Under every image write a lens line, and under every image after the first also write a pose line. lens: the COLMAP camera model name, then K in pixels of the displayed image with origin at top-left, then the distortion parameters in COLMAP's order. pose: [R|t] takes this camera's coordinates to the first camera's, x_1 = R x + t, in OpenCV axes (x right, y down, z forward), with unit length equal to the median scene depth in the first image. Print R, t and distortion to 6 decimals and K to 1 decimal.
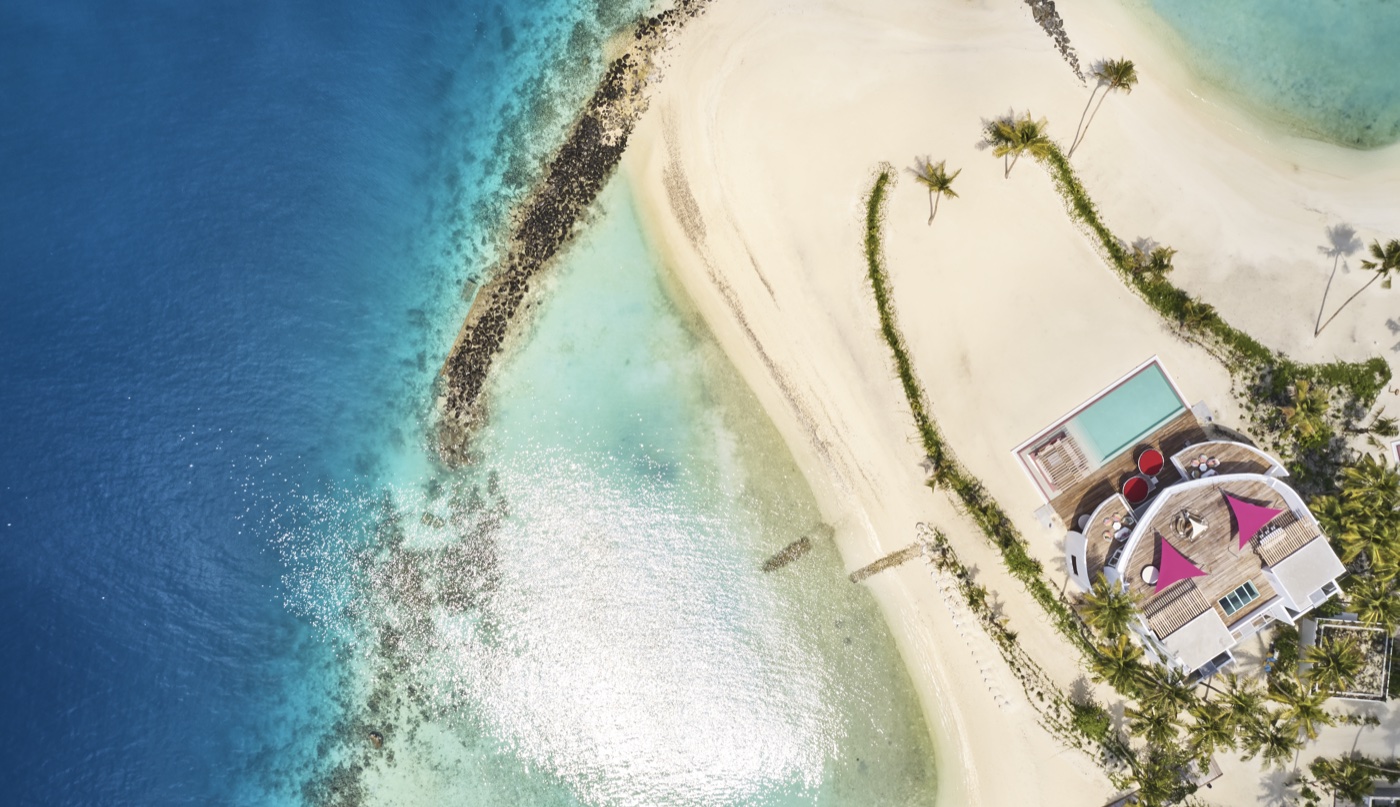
lens RADIAL K [[1120.3, 0, 700.0], [0, 1120.3, 403.5], [0, 0, 1]] dist [-0.002287, 0.003673]
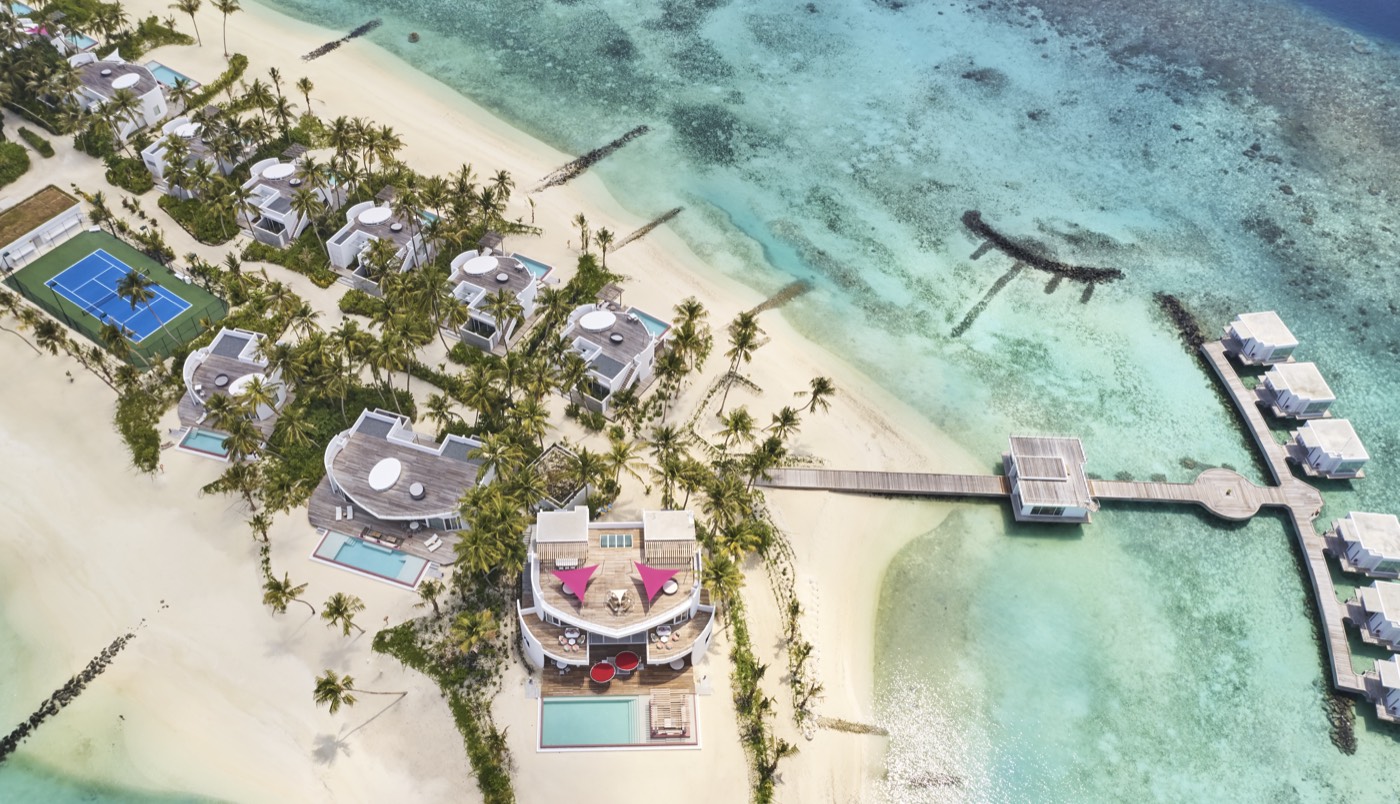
lens RADIAL K [[1120.3, 0, 700.0], [0, 1120.3, 402.0], [0, 0, 1]] dist [-0.002287, 0.003673]
pose [[-0.851651, -0.407310, 0.329832, 0.063842], [0.523754, -0.638251, 0.564196, -0.344172], [-0.019287, 0.653249, 0.756897, -0.012029]]
